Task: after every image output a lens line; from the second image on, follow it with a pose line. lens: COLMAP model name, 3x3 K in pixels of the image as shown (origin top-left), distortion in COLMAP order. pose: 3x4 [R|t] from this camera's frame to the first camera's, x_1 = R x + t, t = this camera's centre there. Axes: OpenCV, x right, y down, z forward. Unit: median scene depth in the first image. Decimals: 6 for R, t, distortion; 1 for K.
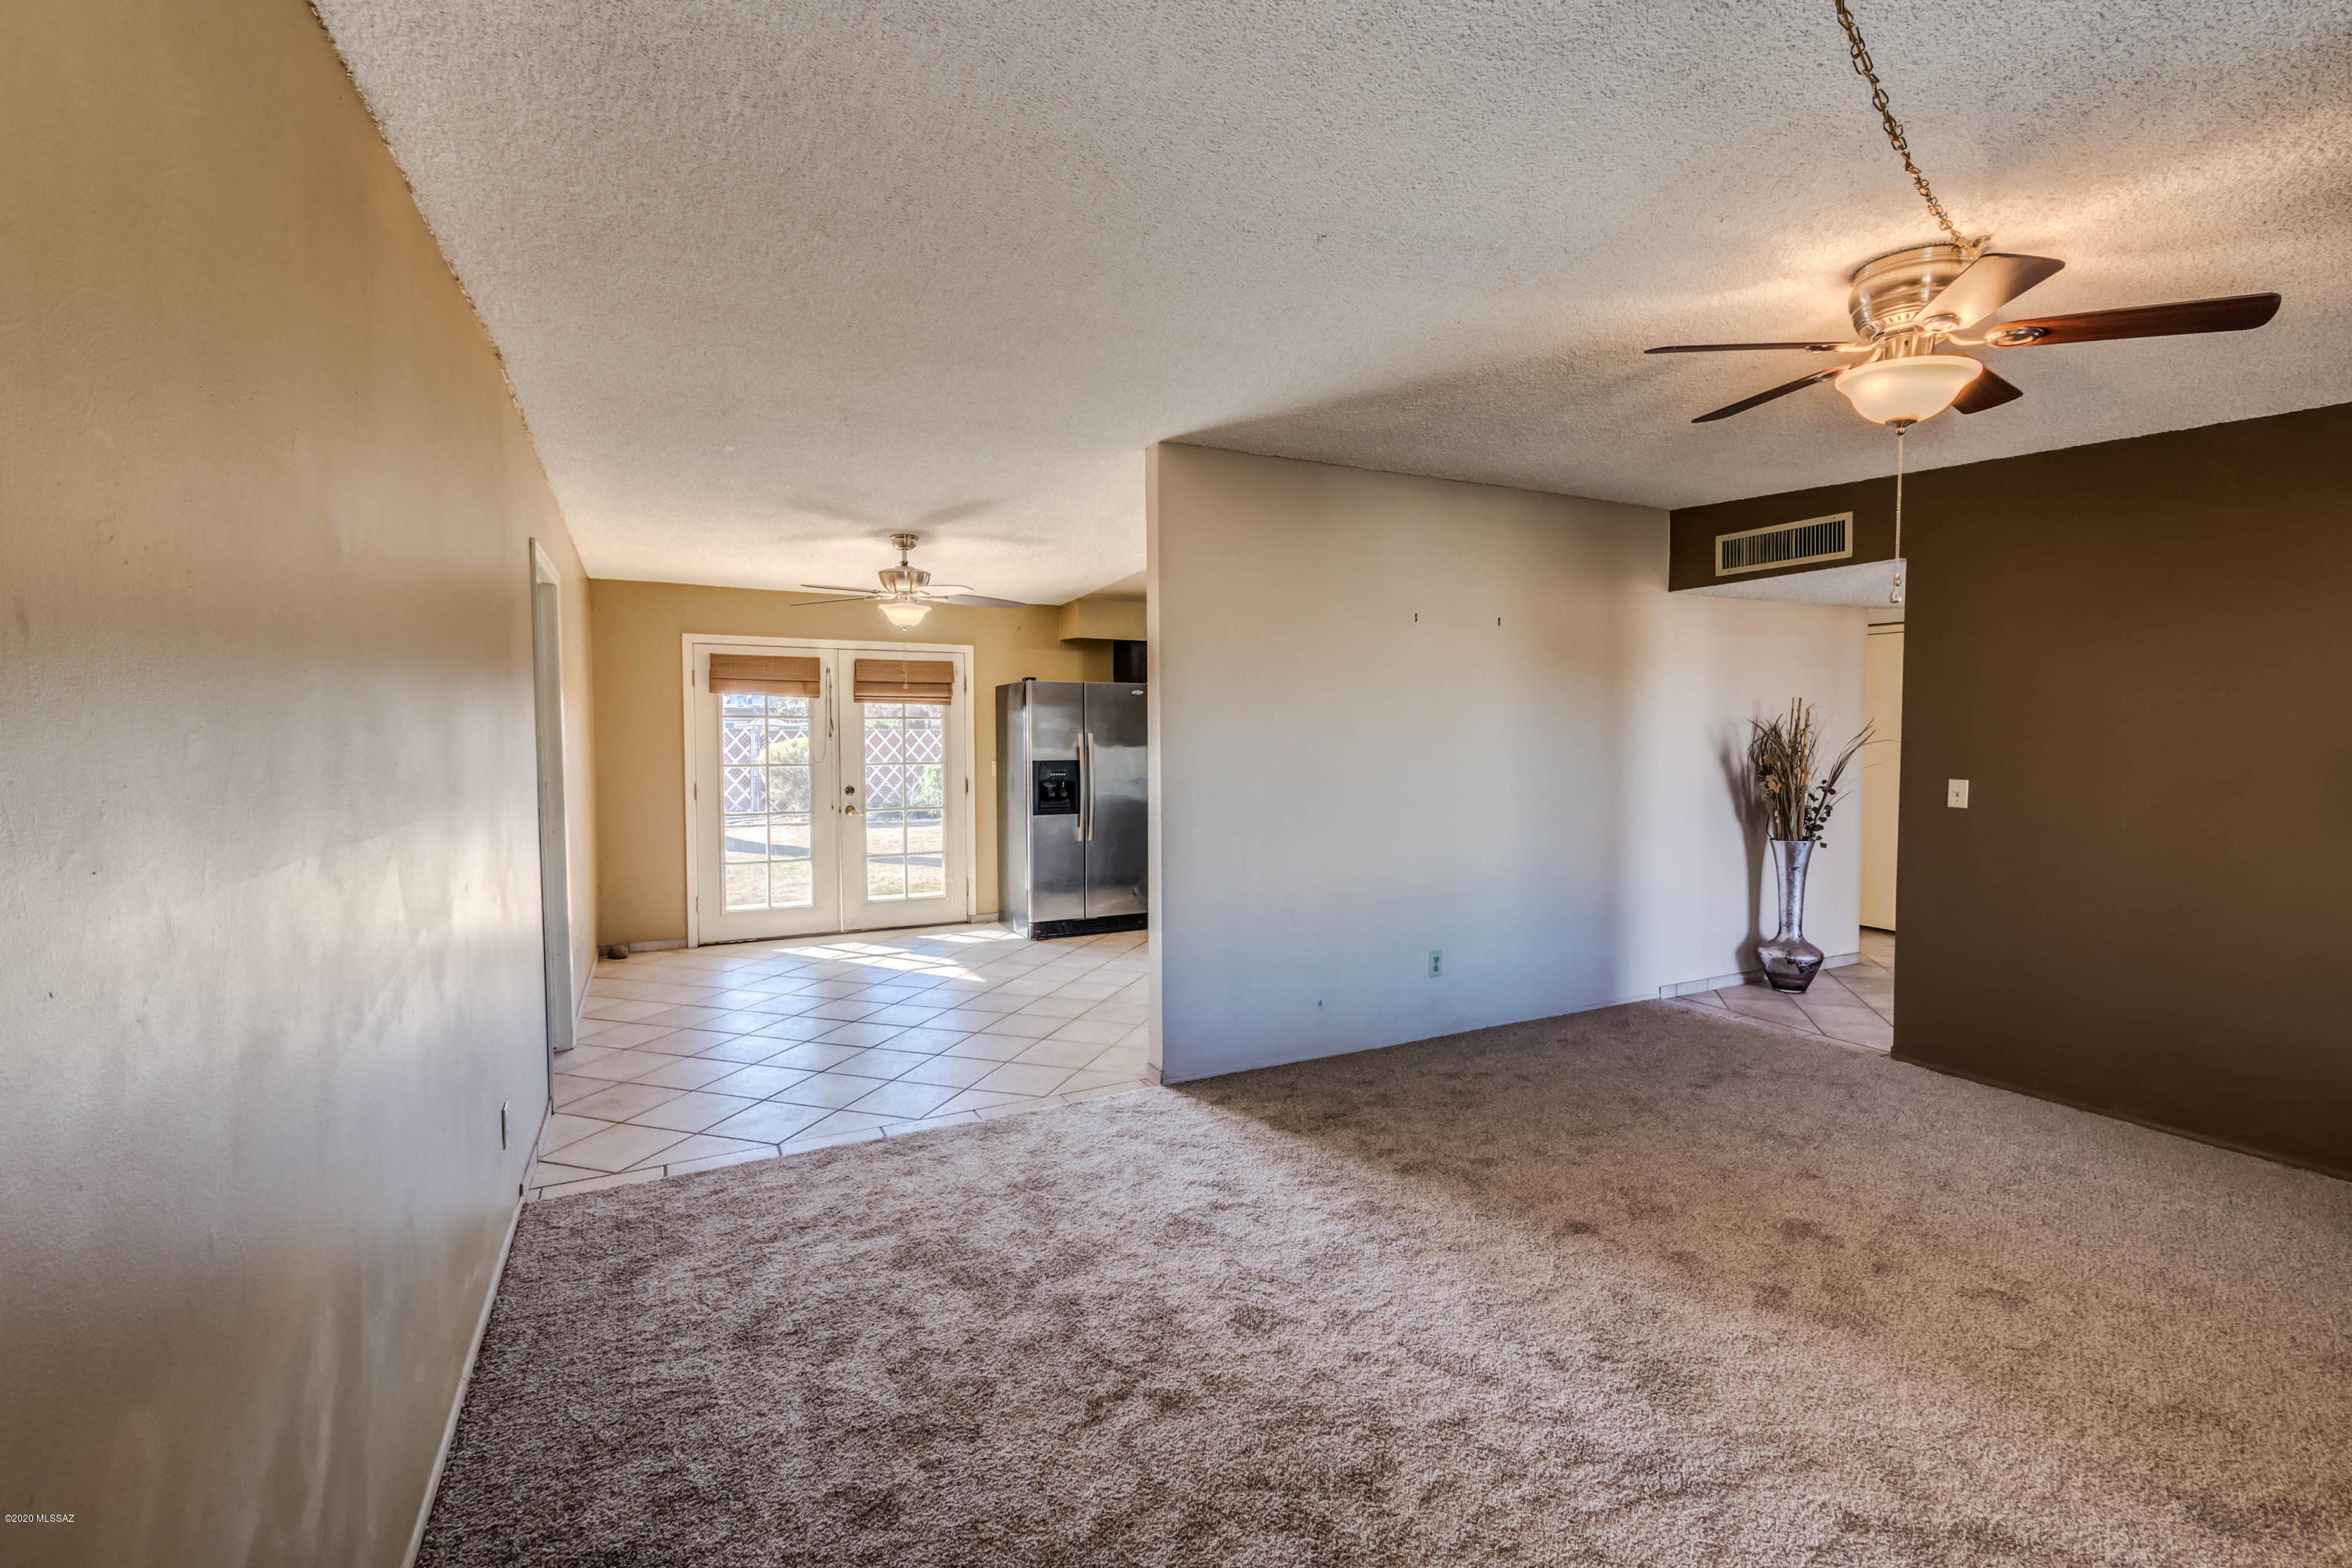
lens RADIAL K [[1052.8, 0, 1196.5], [0, 1052.8, 750.4], [0, 0, 1]] dist [0.002648, 0.000017]
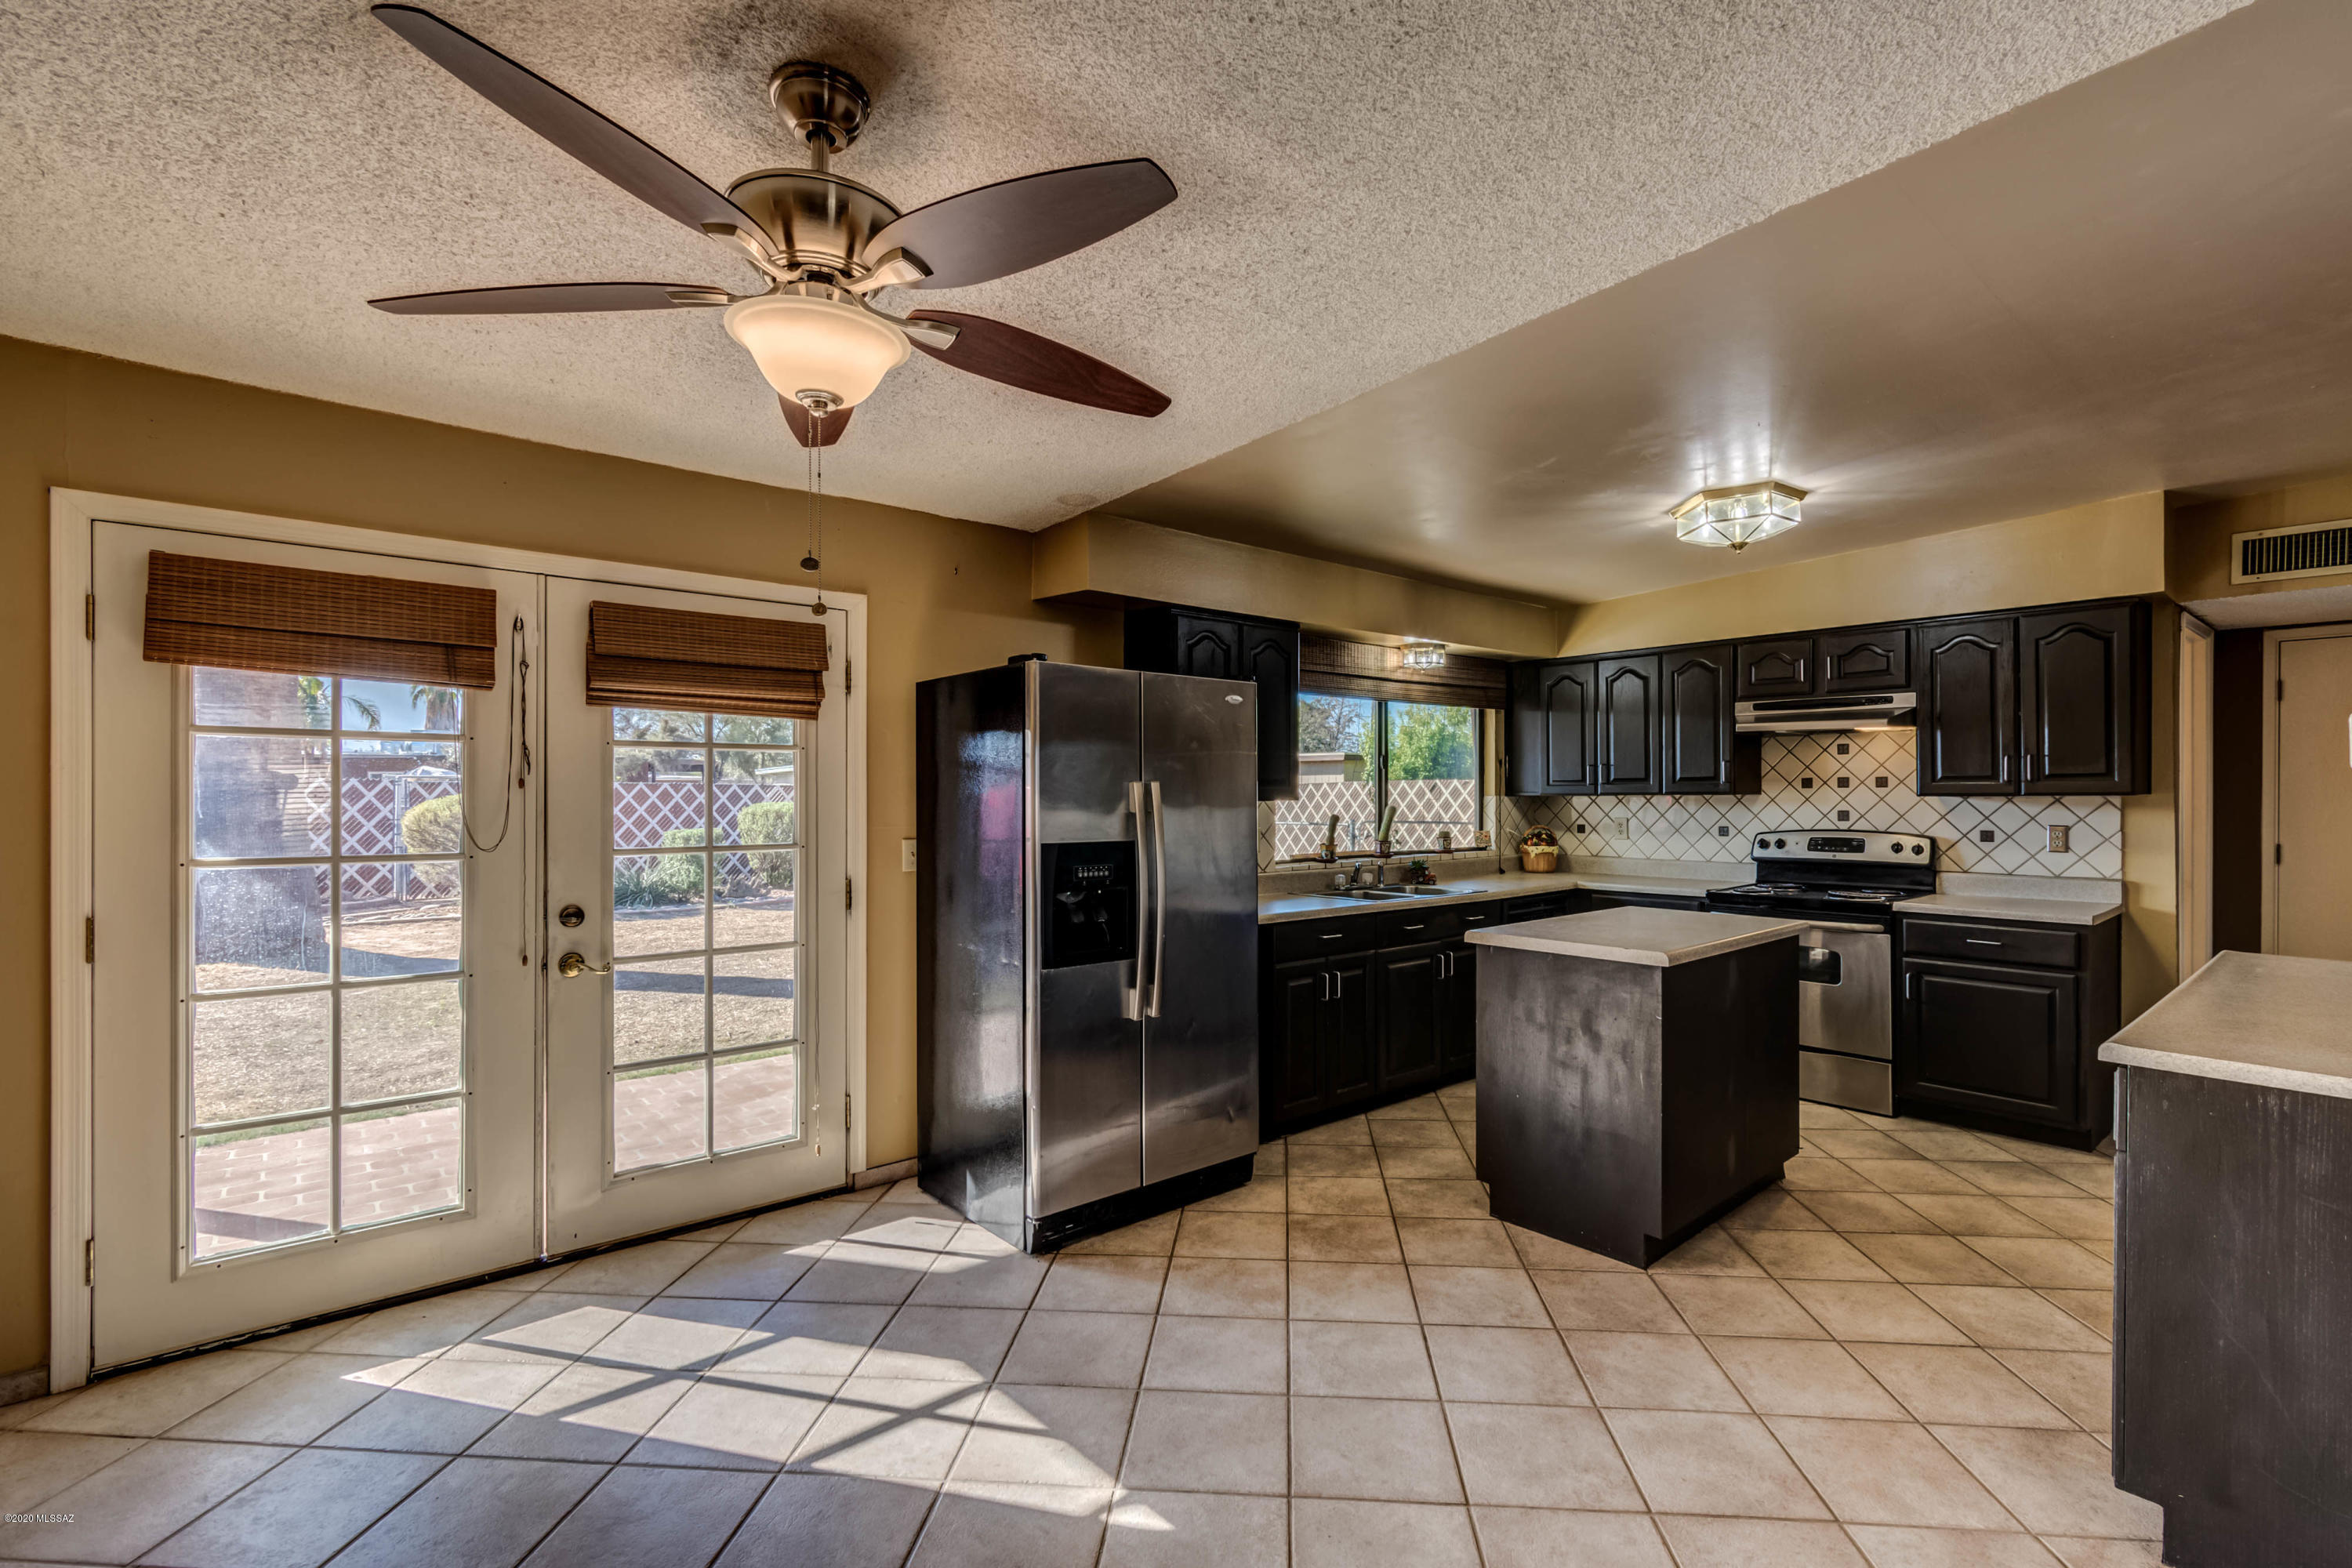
lens RADIAL K [[1052.8, 0, 1197.2], [0, 1052.8, 786.5], [0, 0, 1]] dist [0.002648, 0.000017]
pose [[0.972444, 0.007248, 0.233025, -0.187126], [-0.002240, 0.999761, -0.021745, -0.004828], [-0.233127, 0.020624, 0.972227, 0.538535]]
